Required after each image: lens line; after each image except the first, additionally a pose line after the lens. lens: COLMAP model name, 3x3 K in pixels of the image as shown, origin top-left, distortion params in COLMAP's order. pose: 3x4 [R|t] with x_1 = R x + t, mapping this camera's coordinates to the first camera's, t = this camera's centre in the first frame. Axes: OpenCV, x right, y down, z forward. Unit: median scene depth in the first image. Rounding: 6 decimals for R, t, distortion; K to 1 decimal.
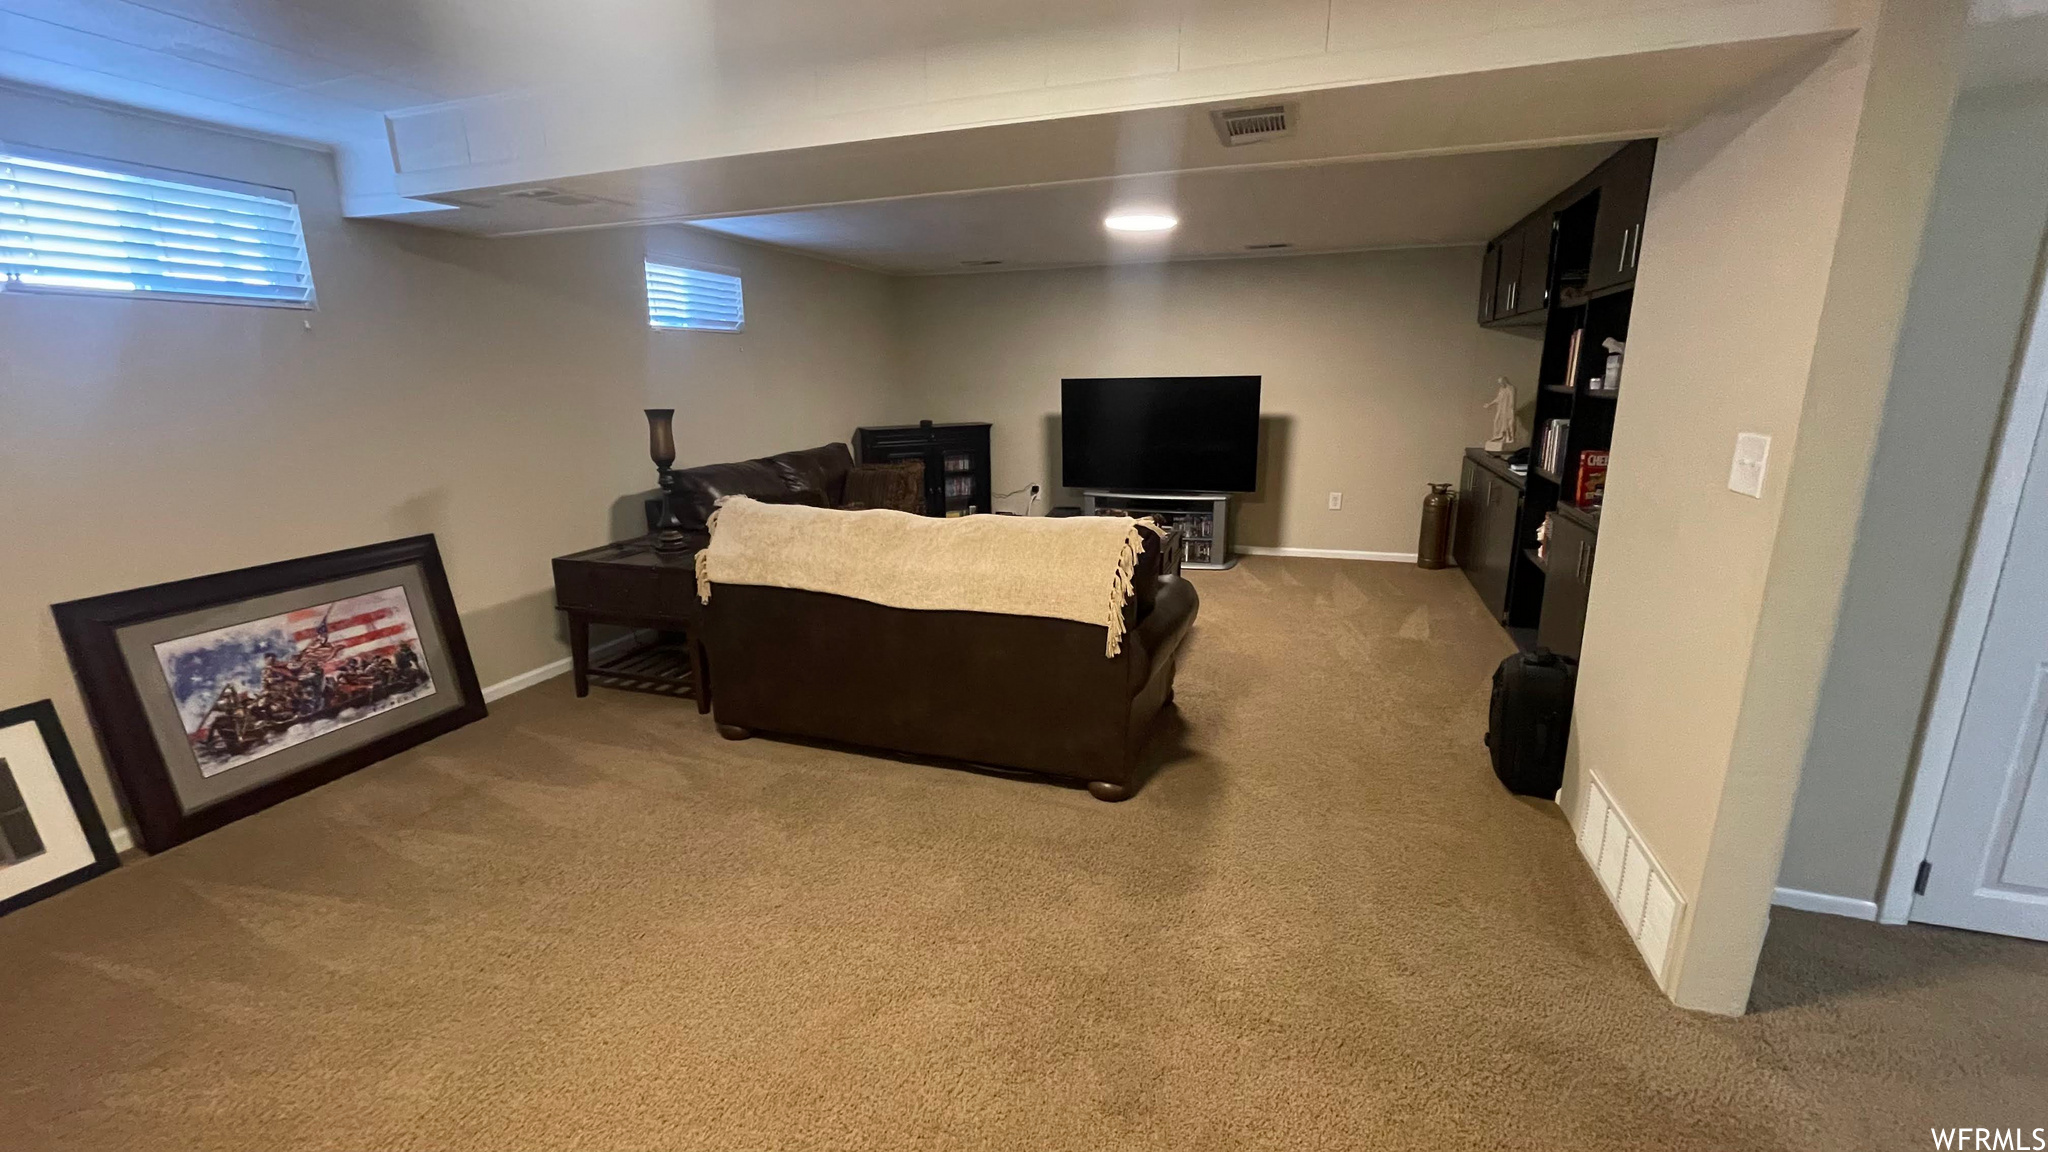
lens RADIAL K [[839.9, 0, 1018.6], [0, 839.9, 586.9], [0, 0, 1]] dist [-0.003256, -0.000075]
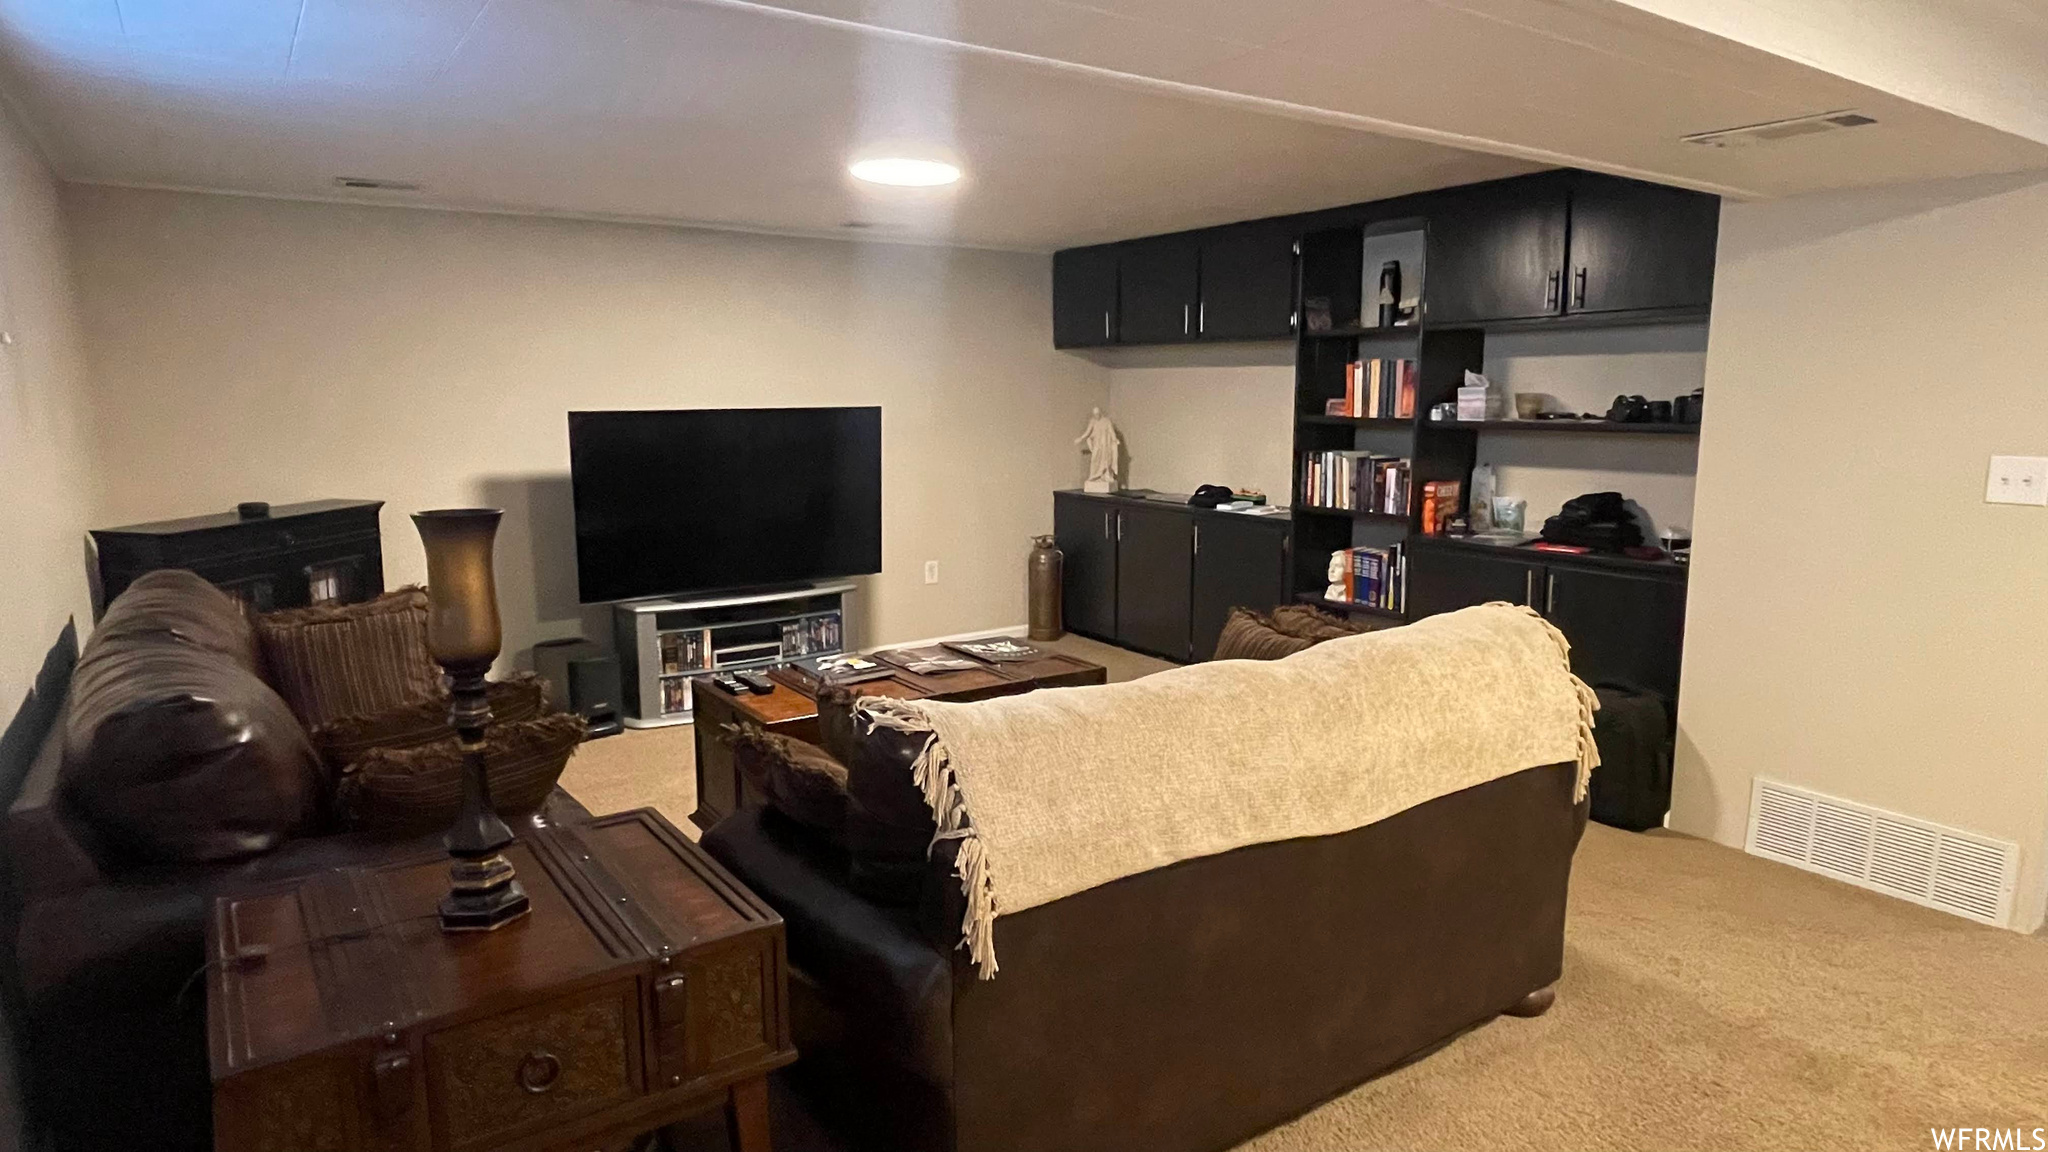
lens RADIAL K [[1165.4, 0, 1028.3], [0, 1165.4, 577.7], [0, 0, 1]] dist [0.003238, 0.000544]
pose [[0.592084, -0.118800, 0.797072, -0.474555], [0.196416, 0.980521, 0.000240, -0.098644], [-0.781574, 0.156416, 0.603884, 0.382800]]
